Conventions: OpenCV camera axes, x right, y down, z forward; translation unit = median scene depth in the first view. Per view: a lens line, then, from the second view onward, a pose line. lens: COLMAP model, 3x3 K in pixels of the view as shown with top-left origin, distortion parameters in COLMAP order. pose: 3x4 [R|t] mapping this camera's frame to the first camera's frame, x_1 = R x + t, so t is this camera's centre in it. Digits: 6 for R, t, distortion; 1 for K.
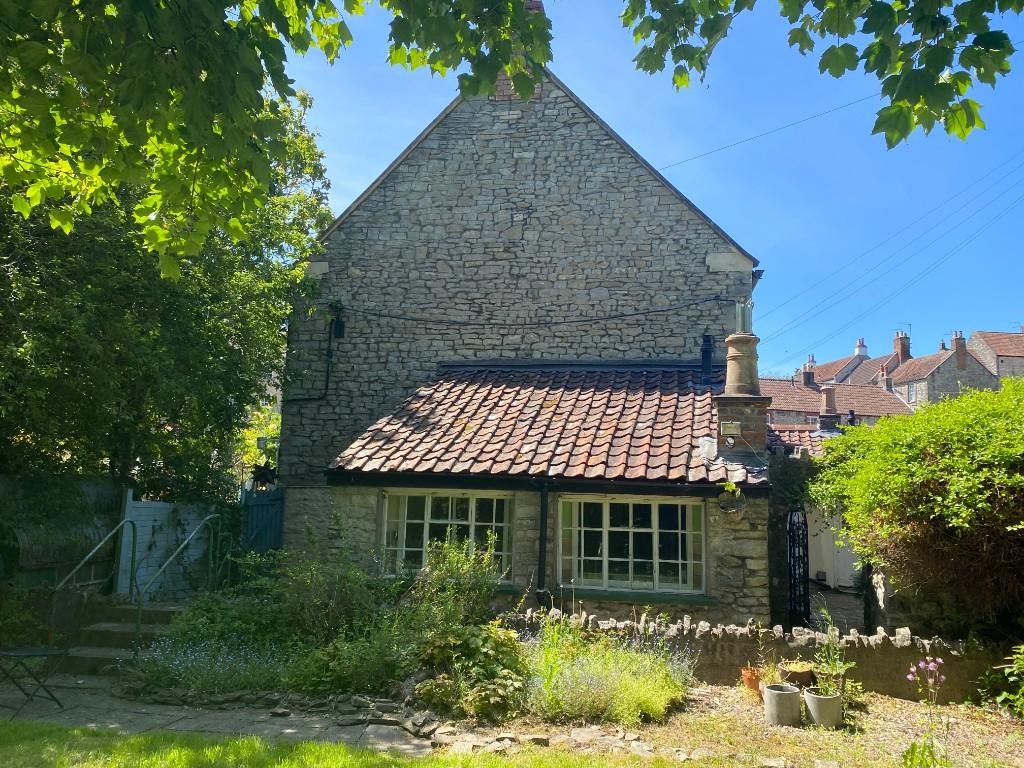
lens RADIAL K [[783.4, 0, 511.9], [0, 783.4, 390.0], [0, 0, 1]] dist [0.025058, -0.002659]
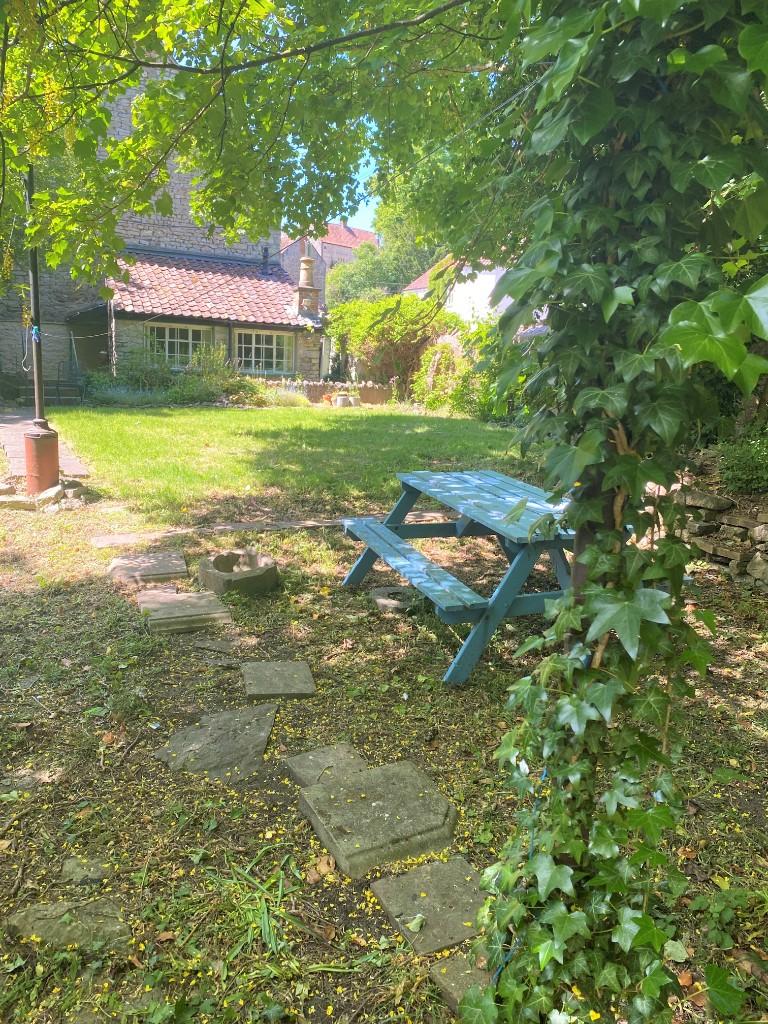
lens RADIAL K [[783.4, 0, 386.1], [0, 783.4, 511.5], [0, 0, 1]] dist [0.025058, -0.002659]
pose [[0.793893, -0.101650, 0.599501, -0.959109], [-0.098161, 0.951571, 0.291336, -0.059865], [-0.600082, -0.290137, 0.745468, -1.013057]]
